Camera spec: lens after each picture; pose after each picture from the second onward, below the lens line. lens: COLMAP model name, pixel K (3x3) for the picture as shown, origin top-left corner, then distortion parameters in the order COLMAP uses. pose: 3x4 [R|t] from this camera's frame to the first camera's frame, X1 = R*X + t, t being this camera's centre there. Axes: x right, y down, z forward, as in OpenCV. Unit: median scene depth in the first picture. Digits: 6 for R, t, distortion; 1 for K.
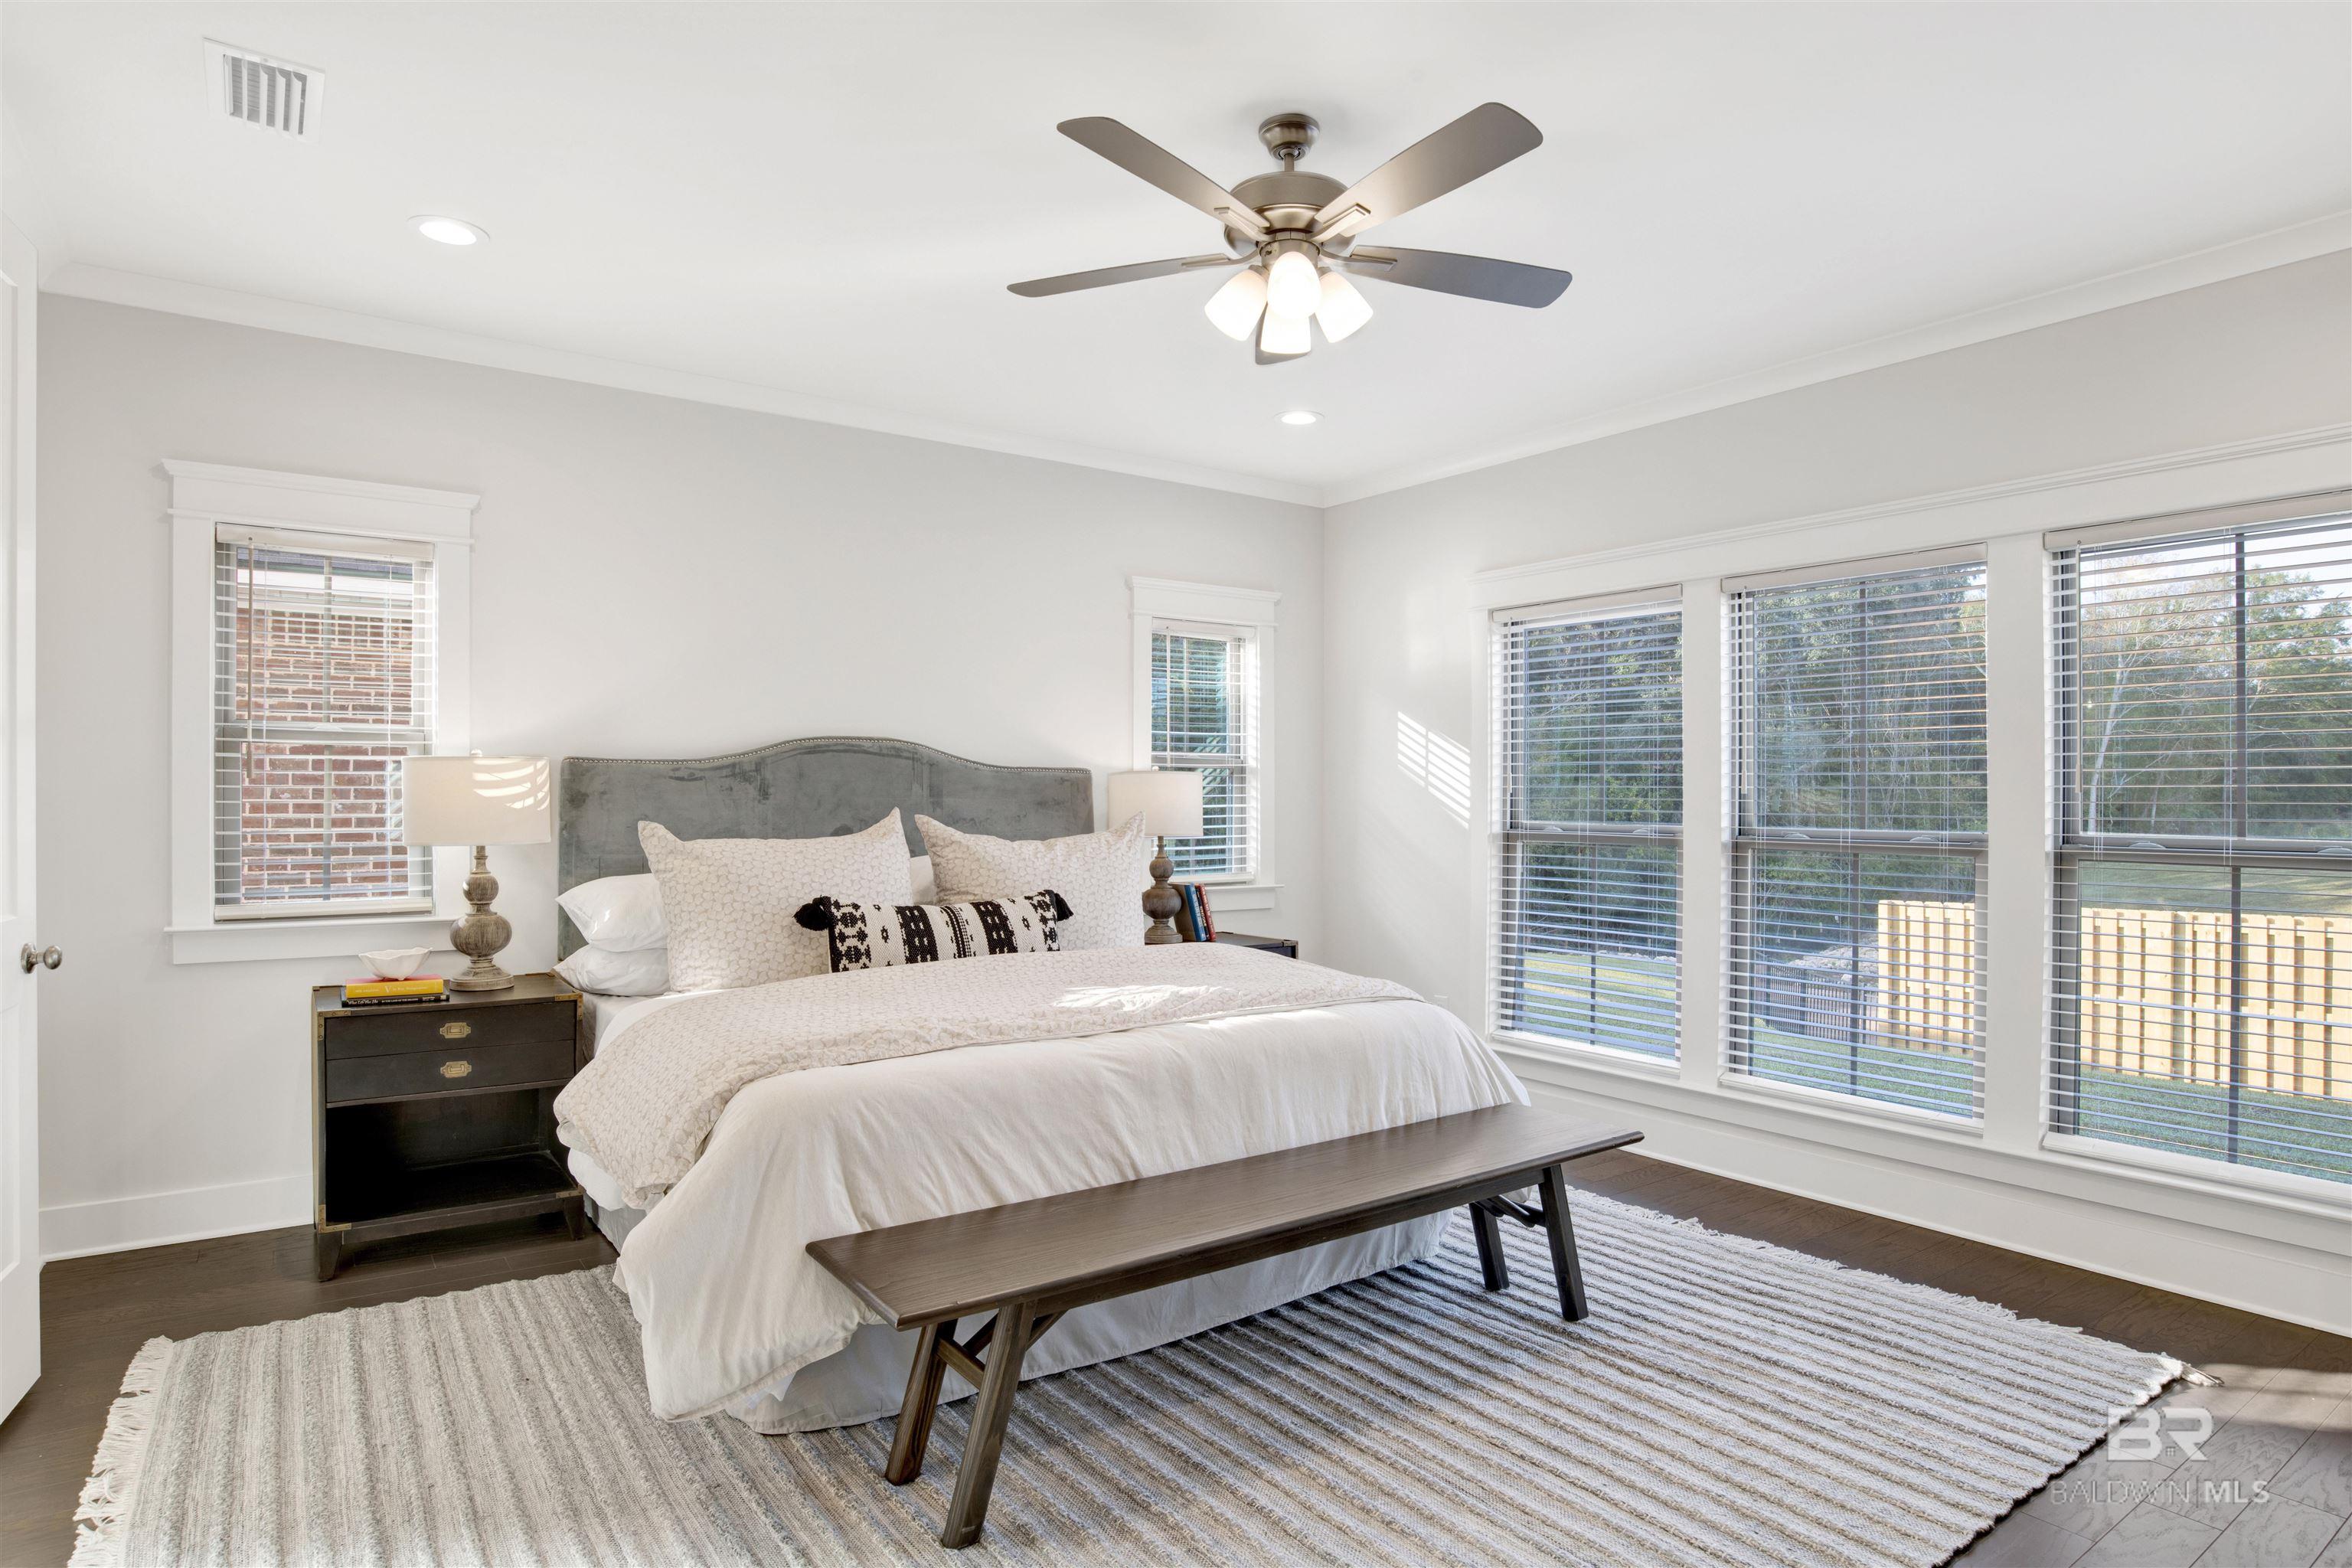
lens RADIAL K [[1273.4, 0, 1210.6], [0, 1273.4, 785.7], [0, 0, 1]] dist [-0.088070, 0.034107]
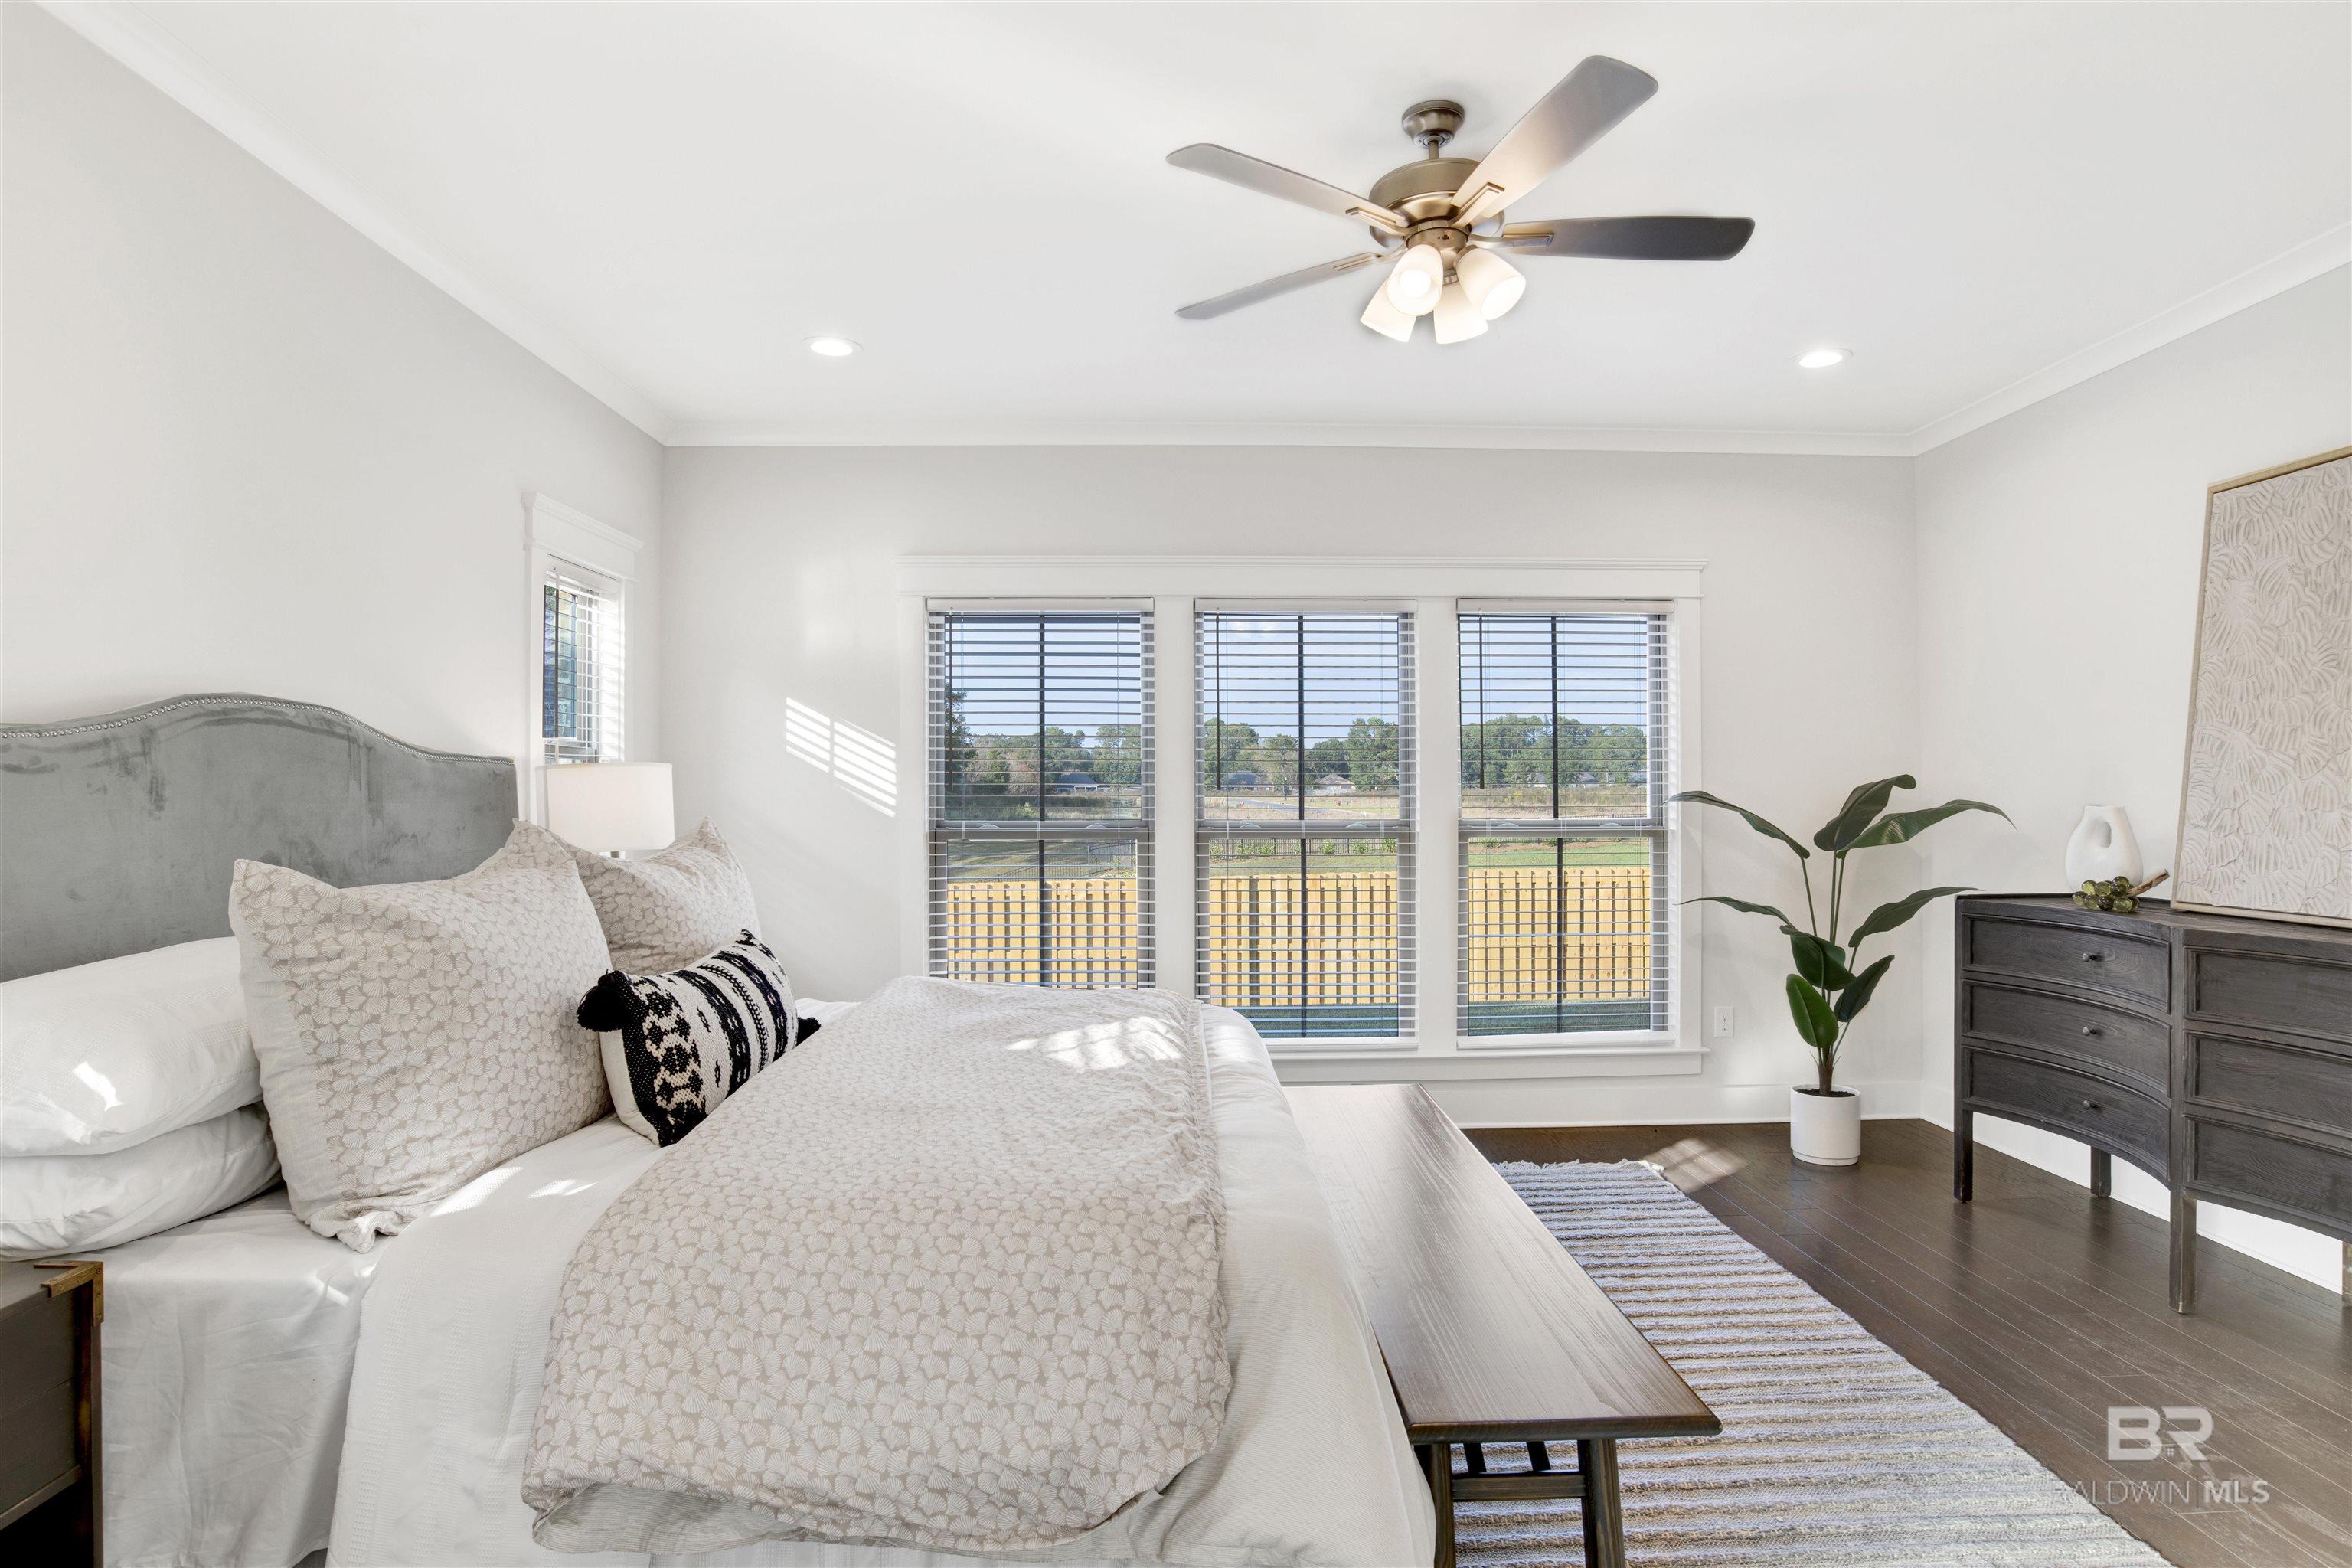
lens RADIAL K [[1245.8, 0, 1167.6], [0, 1245.8, 778.1], [0, 0, 1]] dist [-0.069474, 0.026844]
pose [[0.579067, 0.003459, 0.815273, -0.608220], [-0.002666, 0.999994, -0.002348, -0.002304], [-0.815276, -0.000814, 0.579073, 0.442381]]
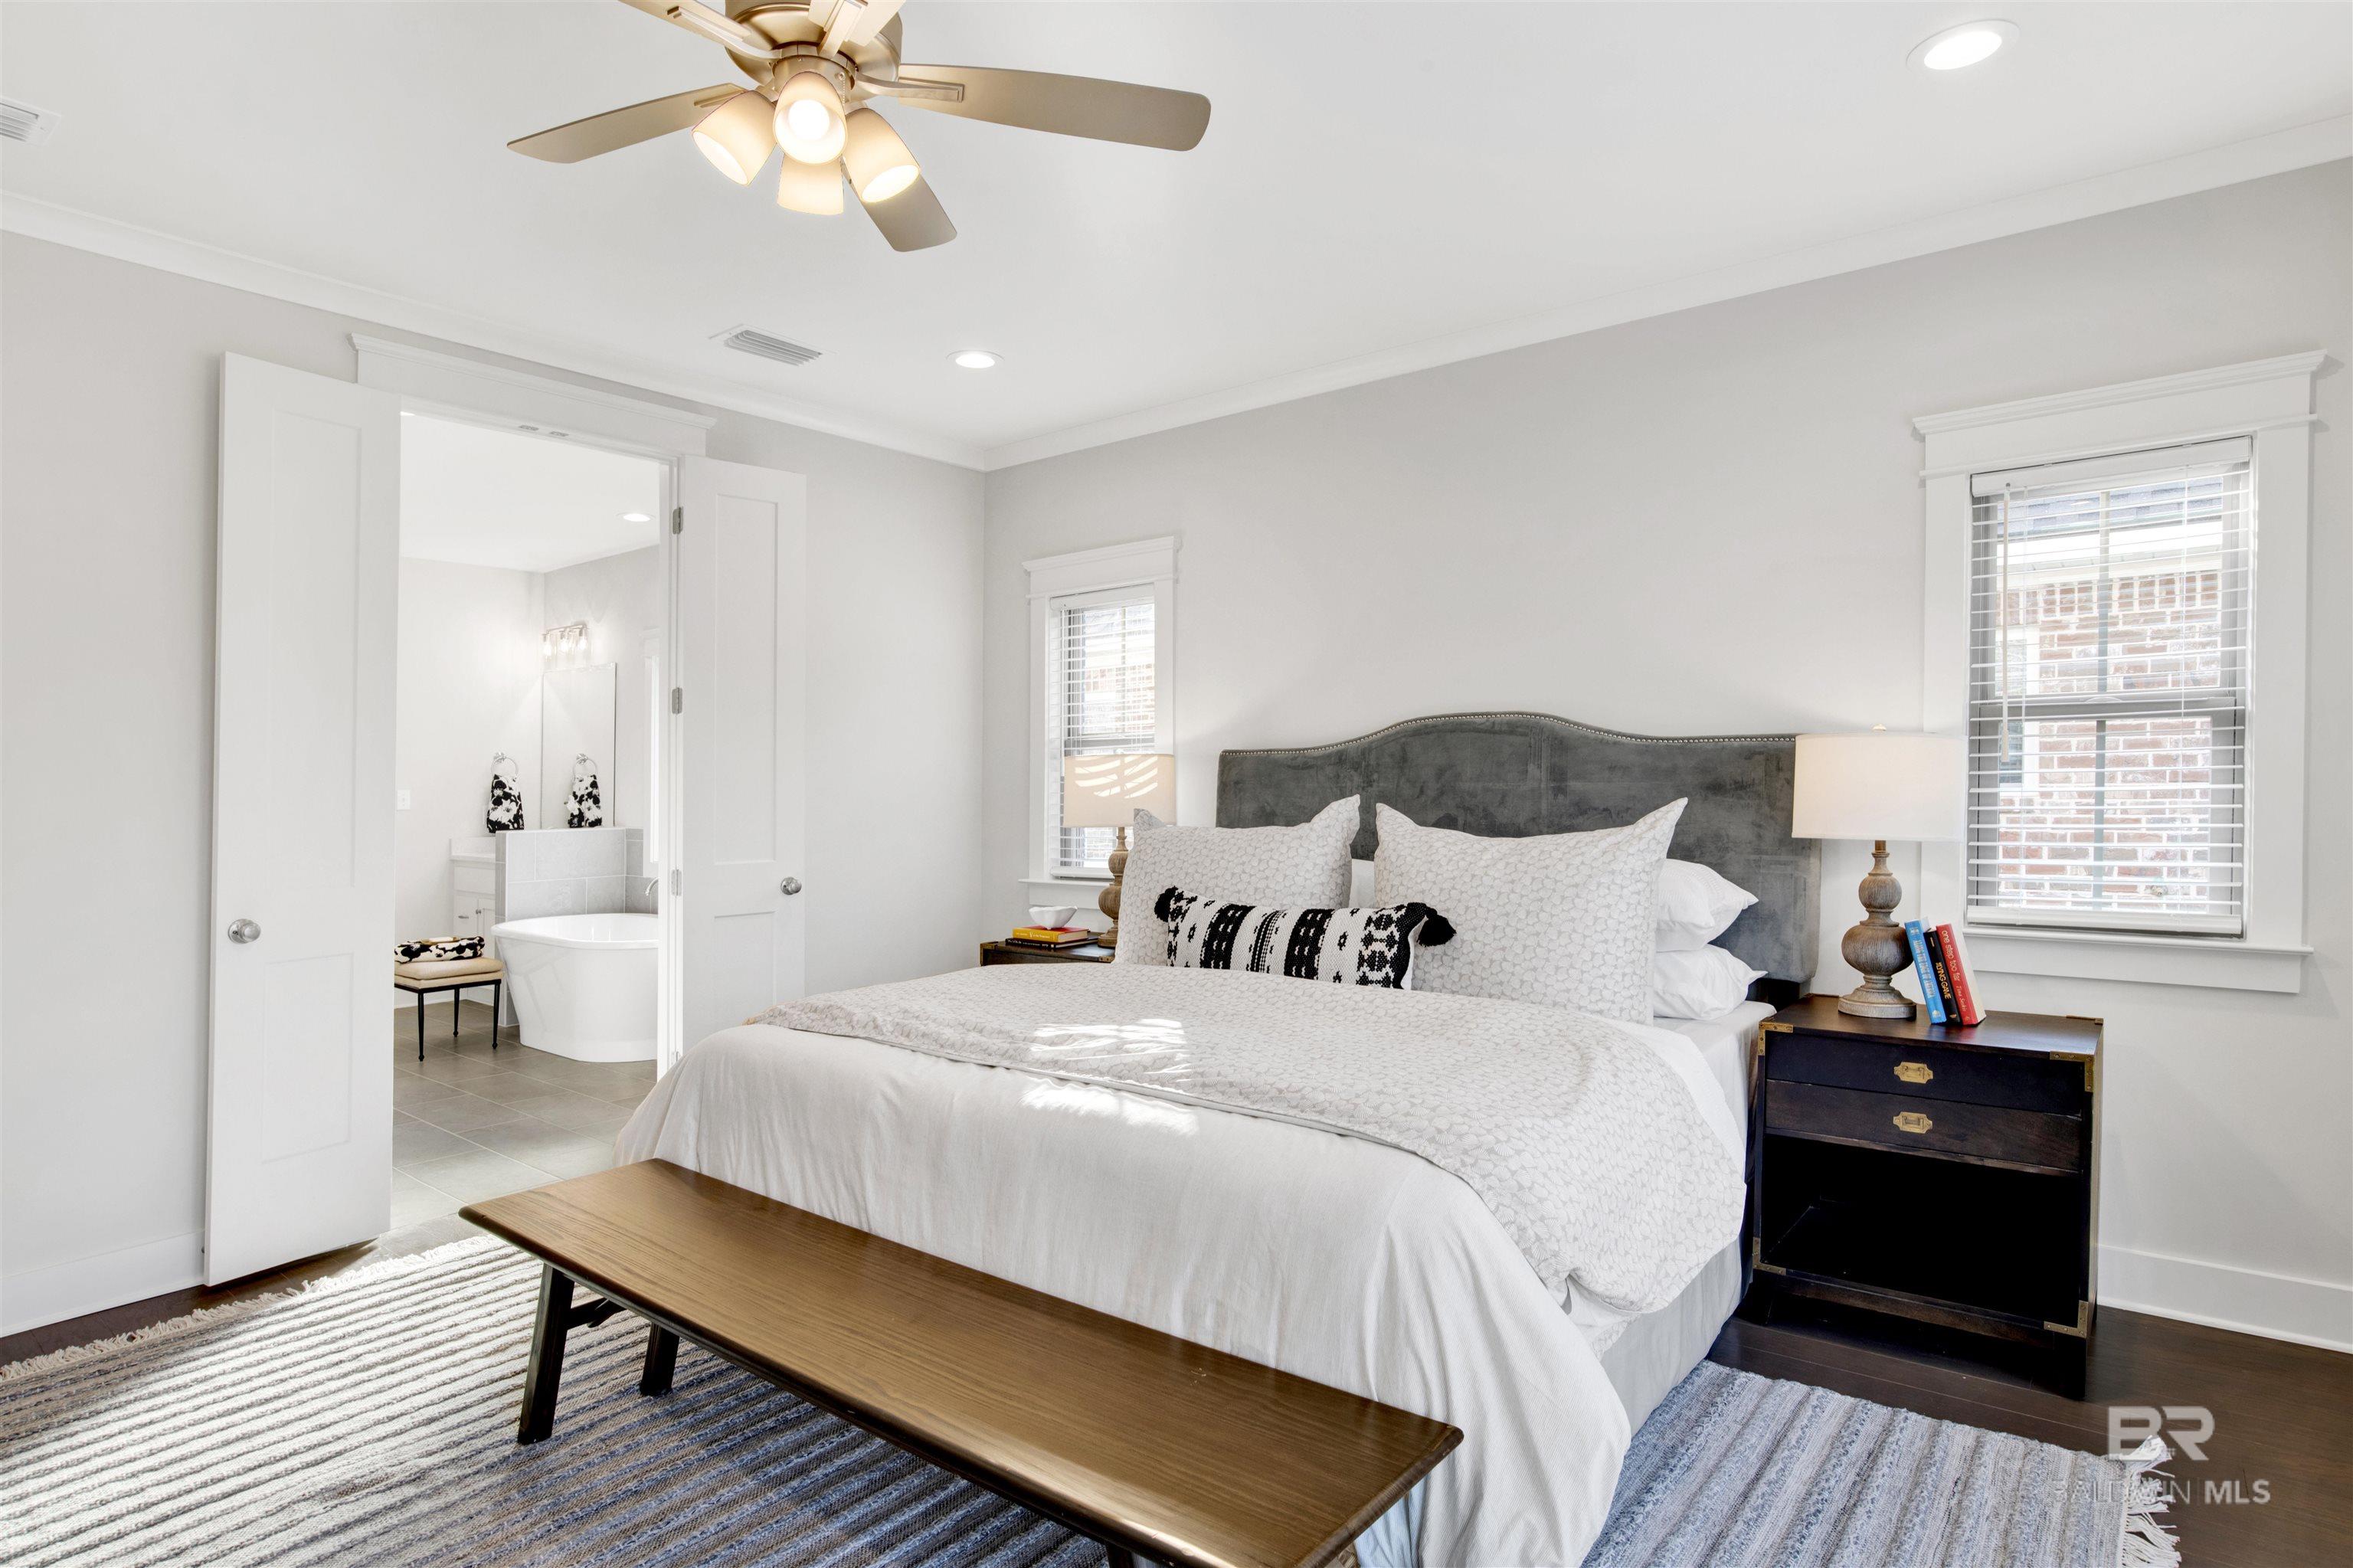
lens RADIAL K [[1246.3, 0, 1168.1], [0, 1246.3, 778.1], [0, 0, 1]] dist [-0.069474, 0.026844]
pose [[0.264065, -0.006039, -0.964486, 0.605809], [0.024292, 0.999705, 0.000392, 0.001509], [0.964199, -0.023533, 0.264134, 0.711931]]
